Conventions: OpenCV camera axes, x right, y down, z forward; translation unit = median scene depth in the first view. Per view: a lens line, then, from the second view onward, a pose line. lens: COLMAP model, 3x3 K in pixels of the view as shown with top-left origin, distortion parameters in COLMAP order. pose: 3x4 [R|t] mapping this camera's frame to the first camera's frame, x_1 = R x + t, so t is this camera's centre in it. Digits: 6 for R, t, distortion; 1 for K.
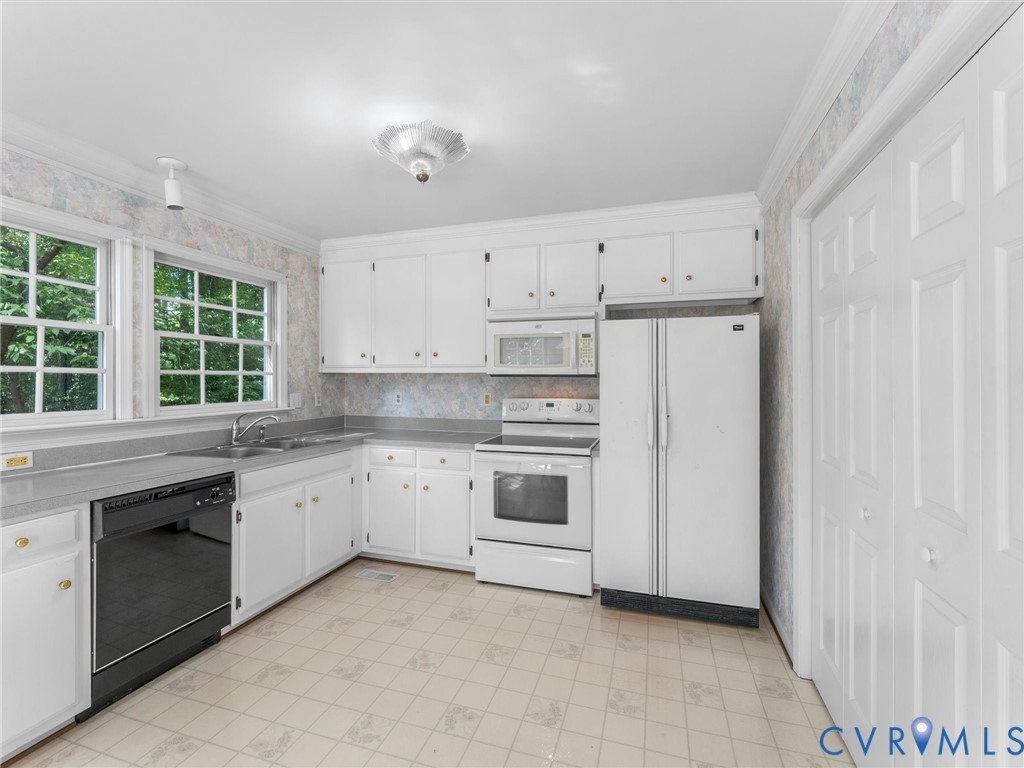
lens RADIAL K [[468.7, 0, 506.3], [0, 468.7, 382.9], [0, 0, 1]] dist [0.000917, -0.001632]
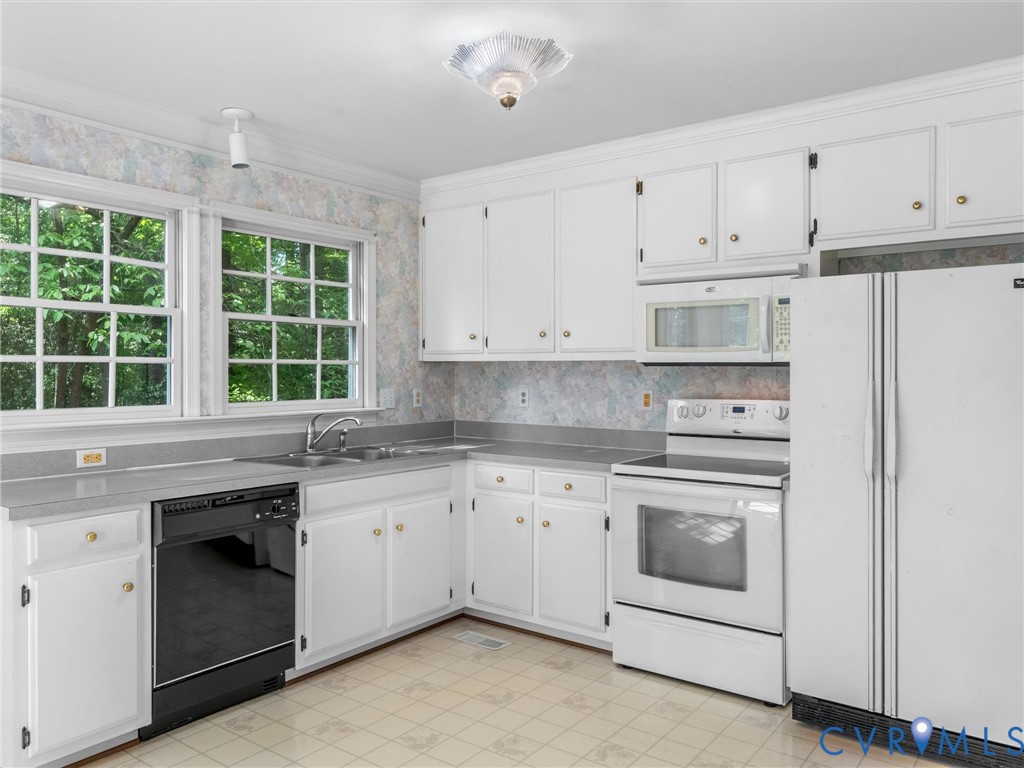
lens RADIAL K [[771.1, 0, 504.0], [0, 771.1, 378.9], [0, 0, 1]] dist [0.004631, -0.005334]
pose [[0.943807, 0.003016, -0.330482, 0.177832], [-0.001826, 0.999991, 0.003911, 0.001579], [0.330491, -0.003088, 0.943804, -0.135484]]
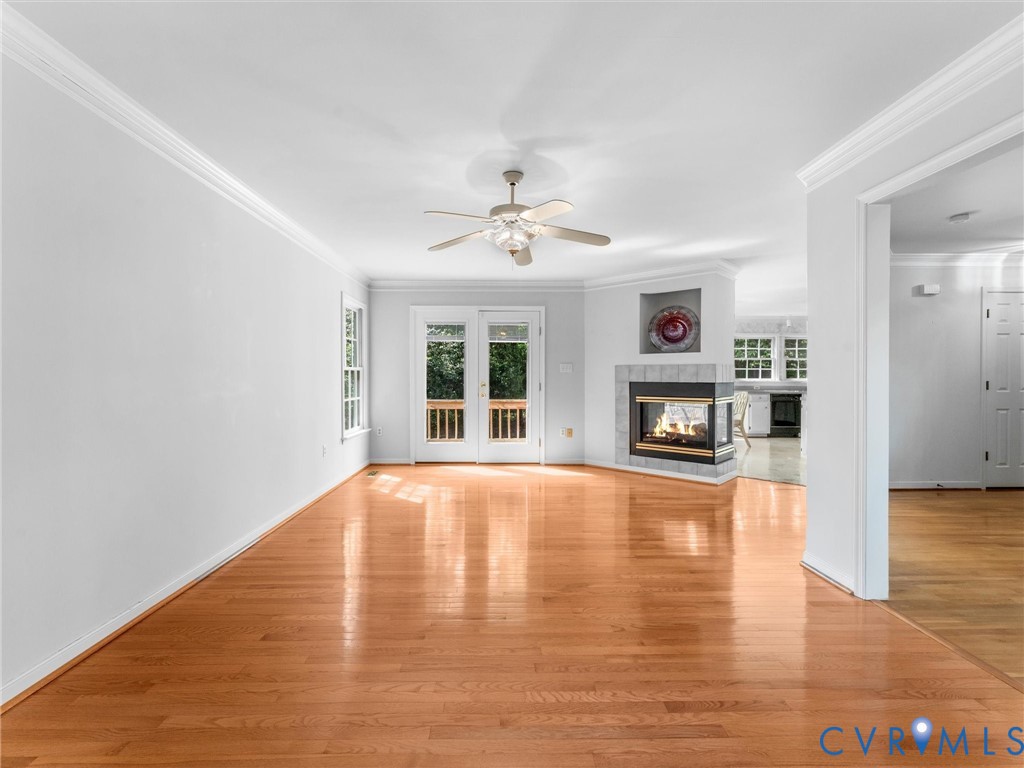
lens RADIAL K [[474.1, 0, 502.2], [0, 474.1, 385.4], [0, 0, 1]] dist [0.002389, -0.000715]
pose [[0.336469, 0.008688, -0.941654, 1.992533], [-0.005906, 0.999957, 0.007116, 0.090611], [0.941676, 0.003167, 0.336506, -2.320460]]
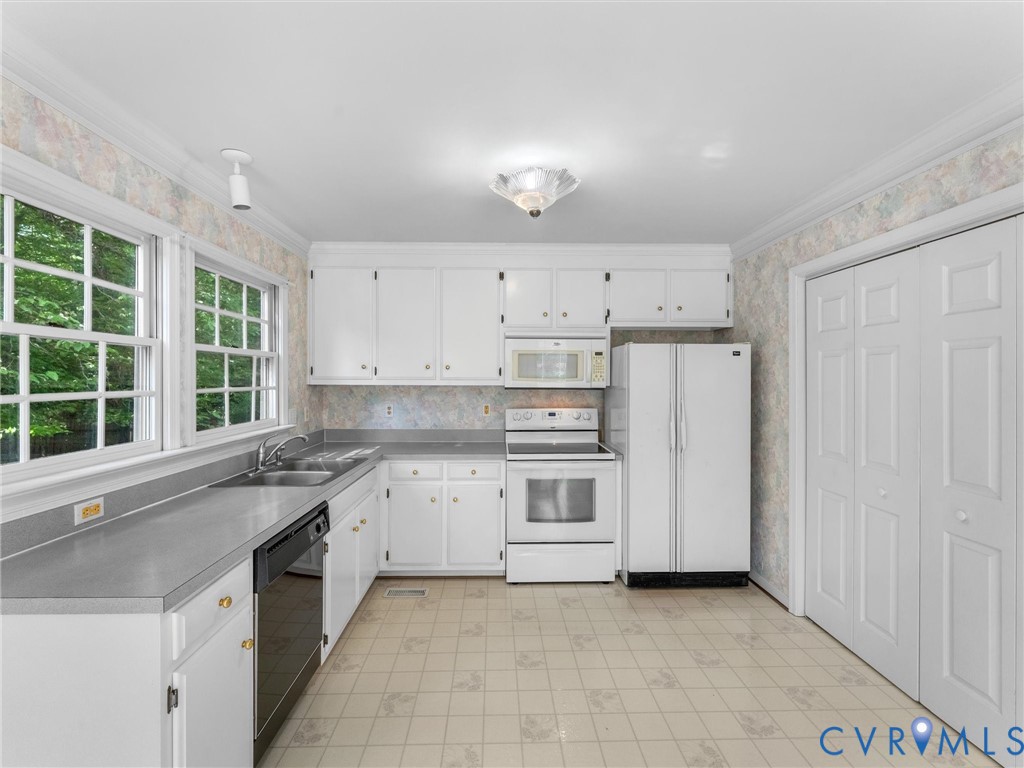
lens RADIAL K [[468.7, 0, 506.0], [0, 468.7, 381.8], [0, 0, 1]] dist [0.000917, -0.001632]
pose [[0.944414, -0.002759, 0.328746, -0.471725], [0.002016, 0.999995, 0.002603, -0.041255], [-0.328751, -0.001796, 0.944415, 0.000269]]
